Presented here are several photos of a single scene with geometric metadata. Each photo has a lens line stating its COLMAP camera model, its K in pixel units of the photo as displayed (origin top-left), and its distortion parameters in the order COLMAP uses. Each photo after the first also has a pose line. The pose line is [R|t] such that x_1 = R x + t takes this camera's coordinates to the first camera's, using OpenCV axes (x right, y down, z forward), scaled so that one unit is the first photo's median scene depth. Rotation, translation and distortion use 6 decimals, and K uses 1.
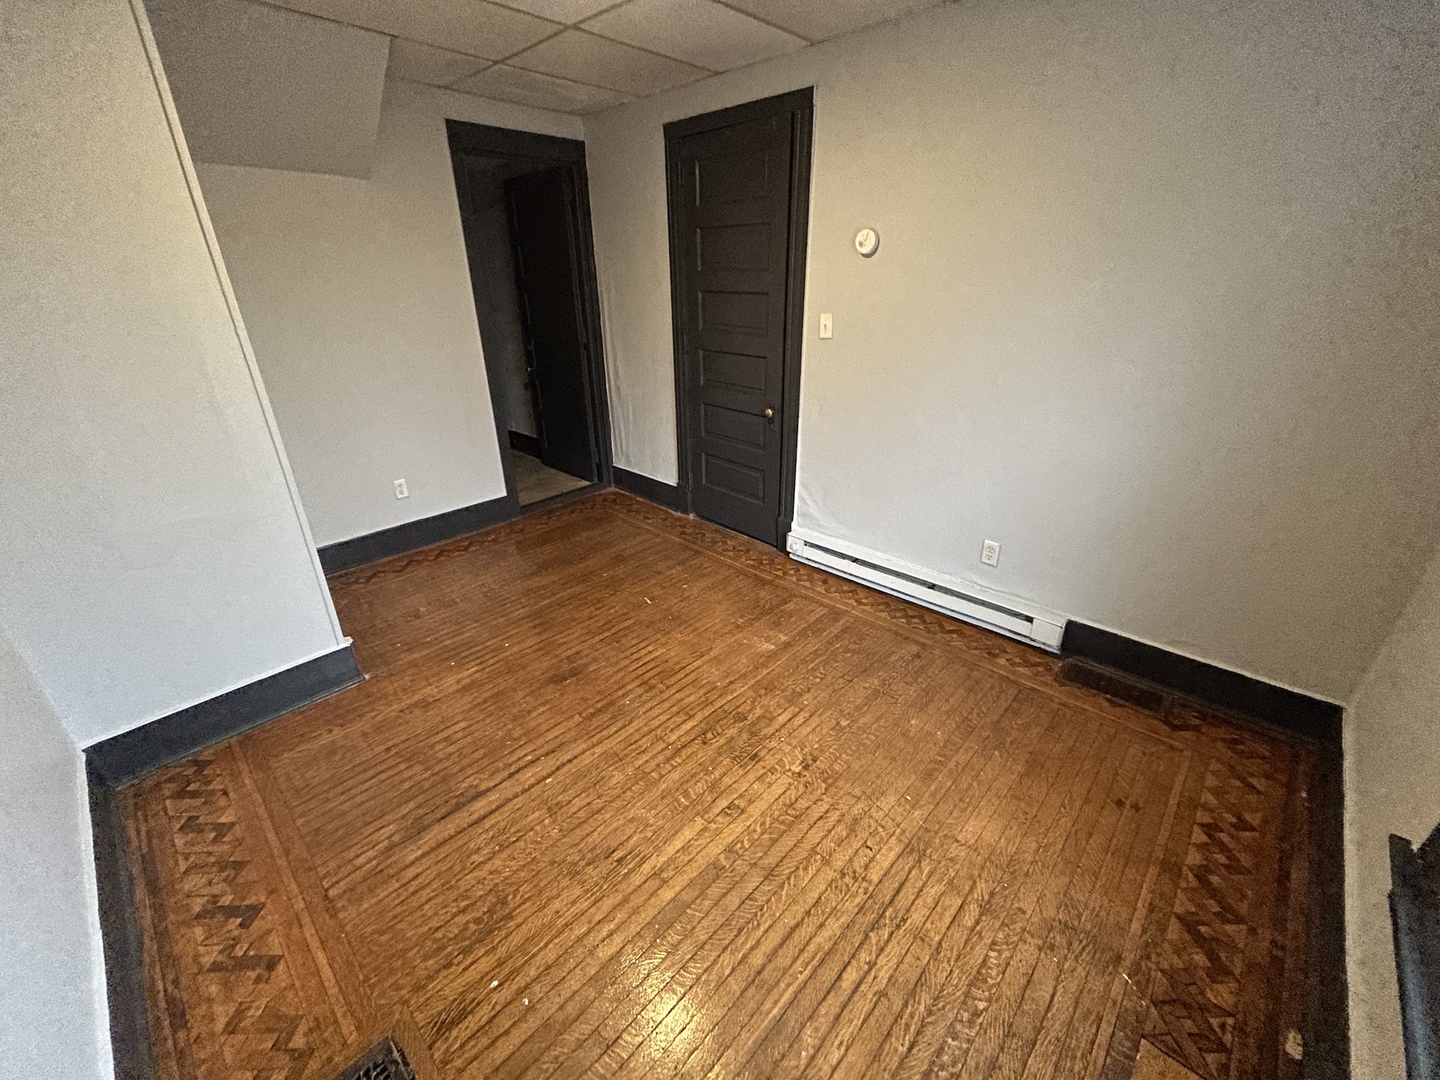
lens RADIAL K [[581.2, 0, 720.0], [0, 581.2, 540.0], [0, 0, 1]] dist [-0.001710, 0.000082]
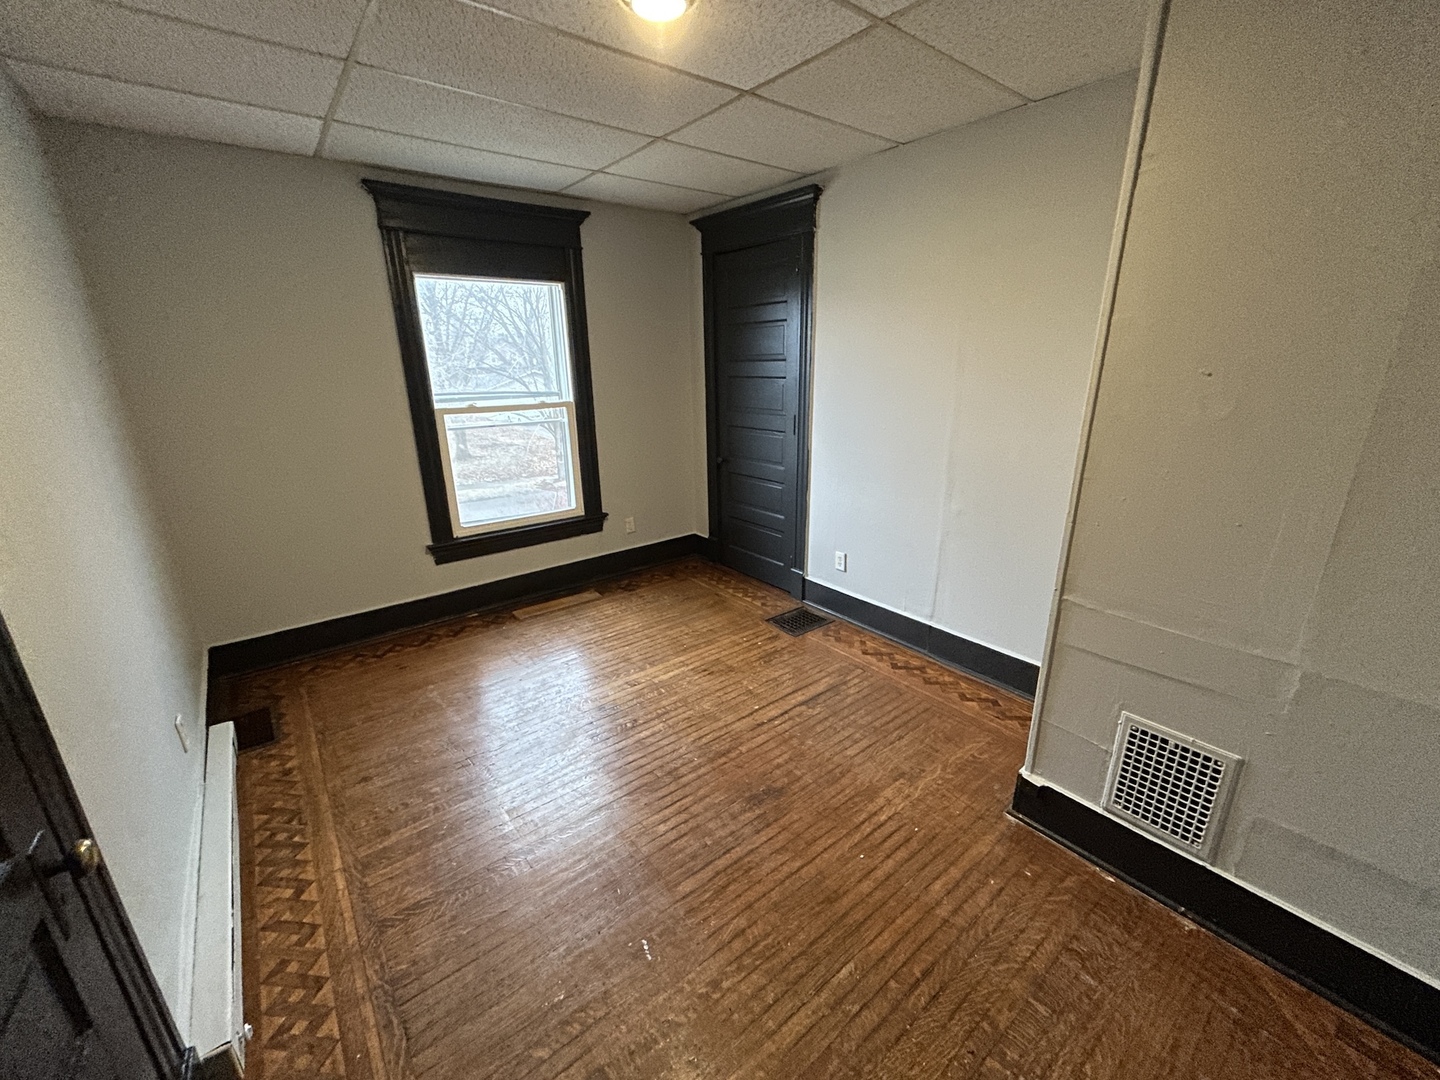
lens RADIAL K [[581.2, 0, 720.0], [0, 581.2, 540.0], [0, 0, 1]] dist [-0.001710, 0.000082]
pose [[-0.989865, -0.021465, 0.140382, -0.369502], [0.078711, 0.739860, 0.668140, -0.740806], [-0.118204, 0.672418, -0.730672, 1.636018]]
